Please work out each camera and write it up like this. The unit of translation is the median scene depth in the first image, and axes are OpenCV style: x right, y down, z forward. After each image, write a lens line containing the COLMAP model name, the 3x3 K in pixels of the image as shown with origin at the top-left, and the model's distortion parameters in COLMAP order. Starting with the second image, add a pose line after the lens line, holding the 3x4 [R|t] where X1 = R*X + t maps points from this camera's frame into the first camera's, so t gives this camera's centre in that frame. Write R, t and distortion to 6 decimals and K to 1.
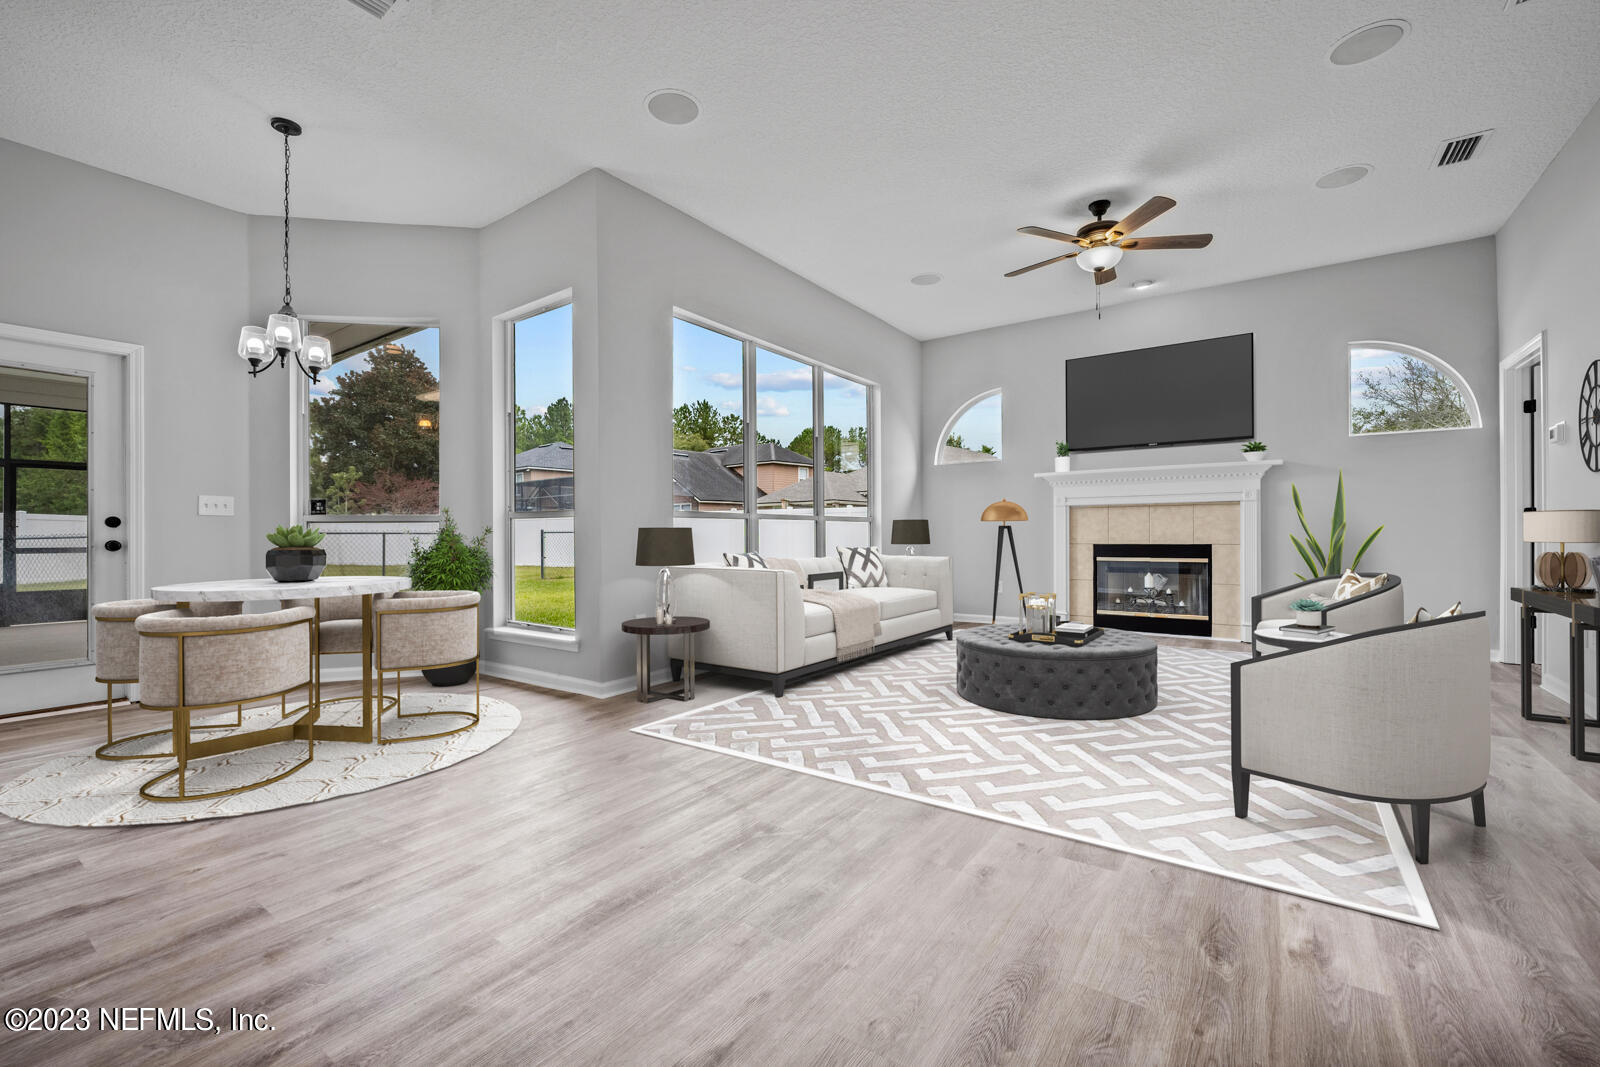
lens RADIAL K [[660.2, 0, 805.4], [0, 660.2, 533.7], [0, 0, 1]] dist [-0.005549, -0.000034]
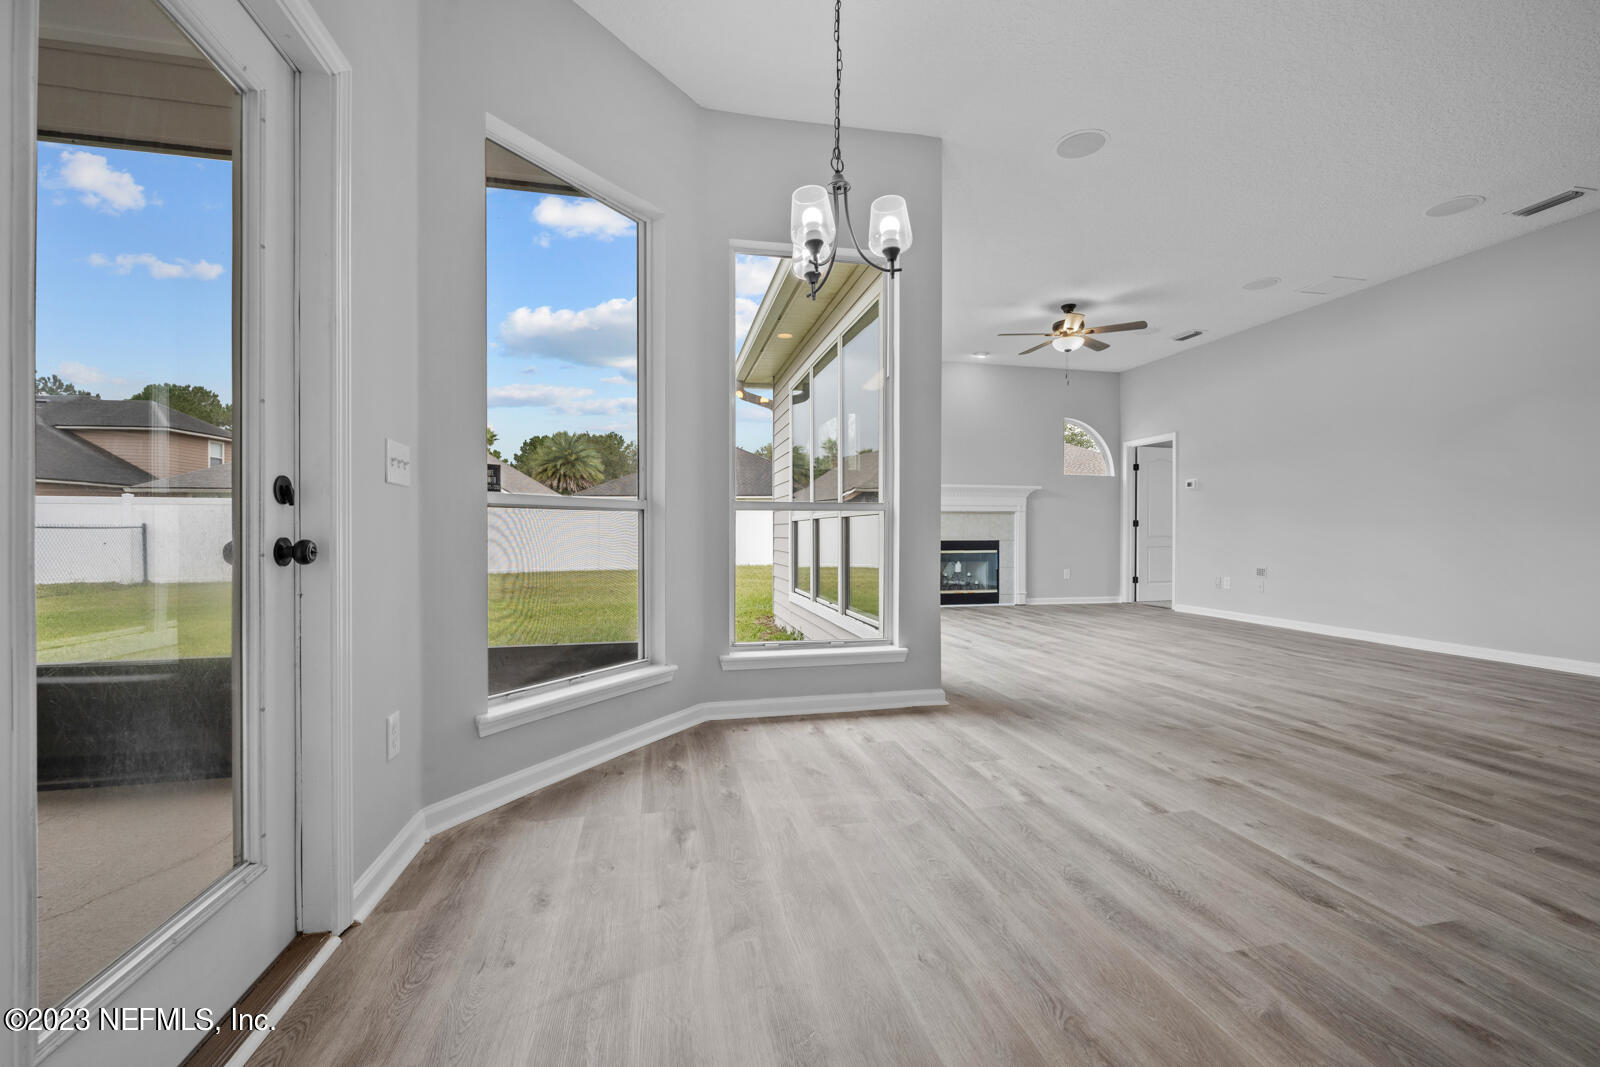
lens RADIAL K [[650.9, 0, 796.3], [0, 650.9, 527.4], [0, 0, 1]] dist [-0.002579, -0.000534]
pose [[0.680187, 0.010627, 0.732961, -0.764001], [-0.003422, 0.999930, -0.011322, 0.005139], [-0.733030, 0.005192, 0.680176, 0.350731]]
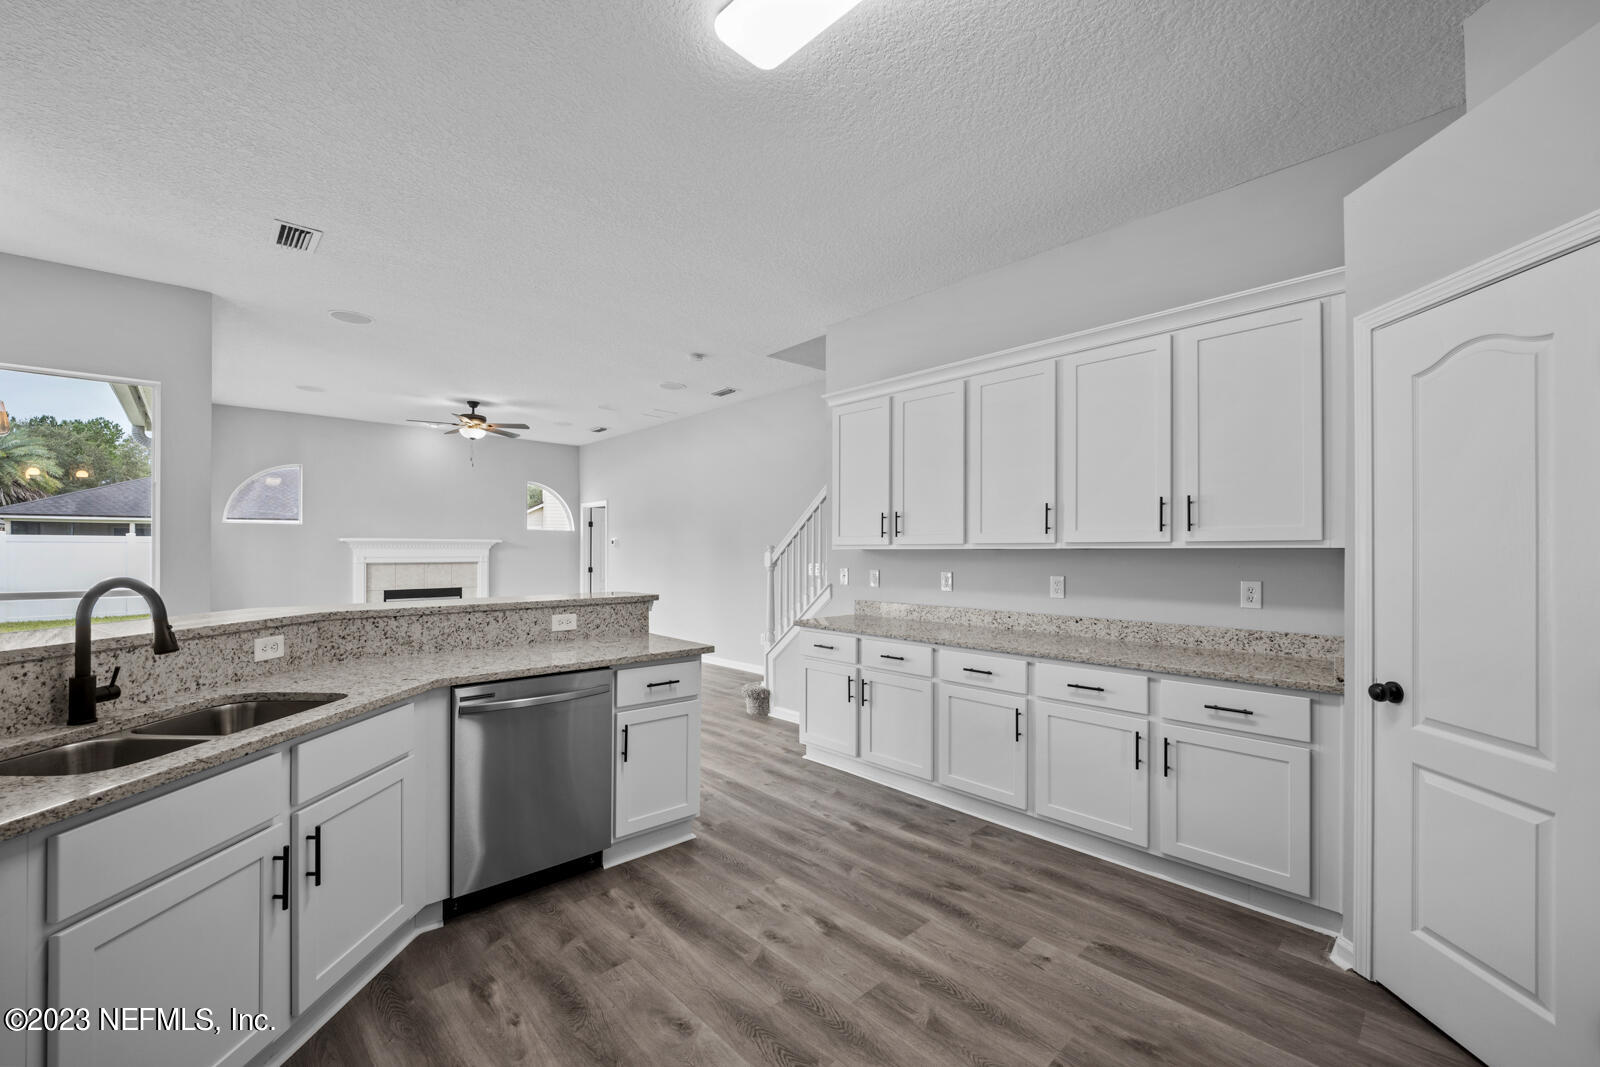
lens RADIAL K [[643.6, 0, 798.2], [0, 643.6, 548.6], [0, 0, 1]] dist [-0.005405, -0.000241]
pose [[0.200066, 0.011213, 0.979718, -0.811008], [-0.000215, 0.999935, -0.011400, -0.064387], [-0.979782, 0.002070, 0.200055, -0.155119]]
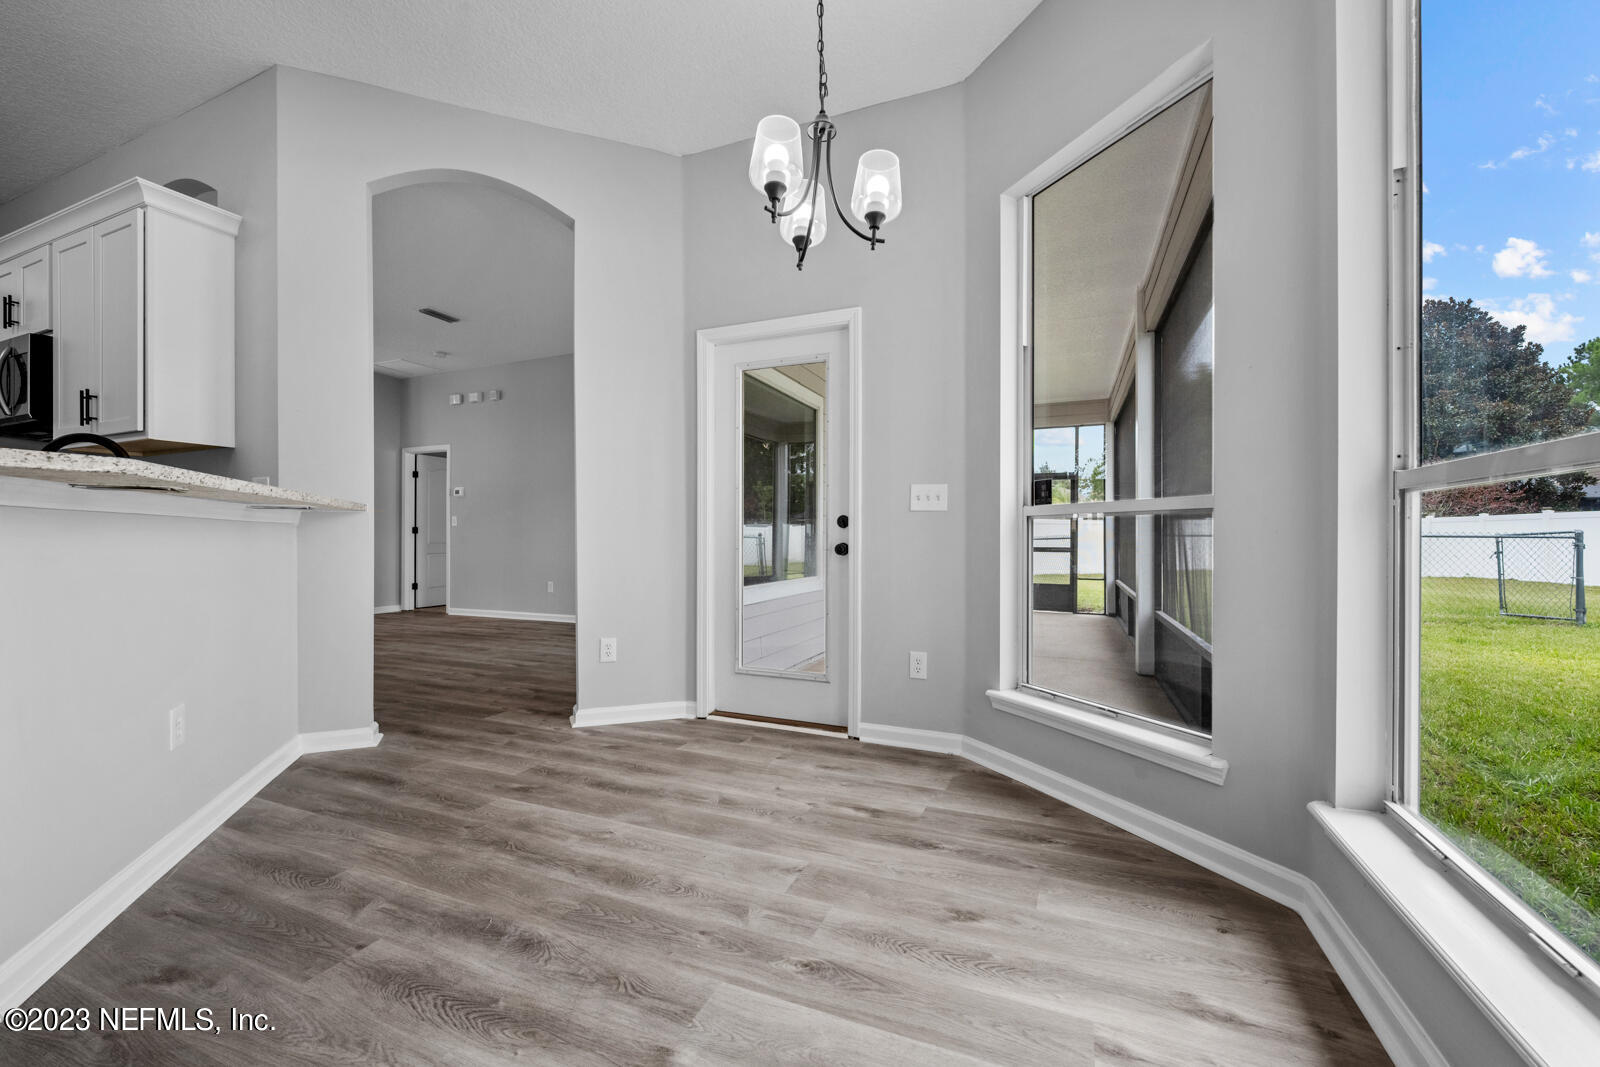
lens RADIAL K [[641.9, 0, 797.7], [0, 641.9, 537.3], [0, 0, 1]] dist [-0.004763, -0.000124]
pose [[0.206150, 0.005580, -0.978504, -0.160820], [-0.003779, 0.999981, 0.004907, -0.000621], [0.978513, 0.002686, 0.206167, 0.517878]]
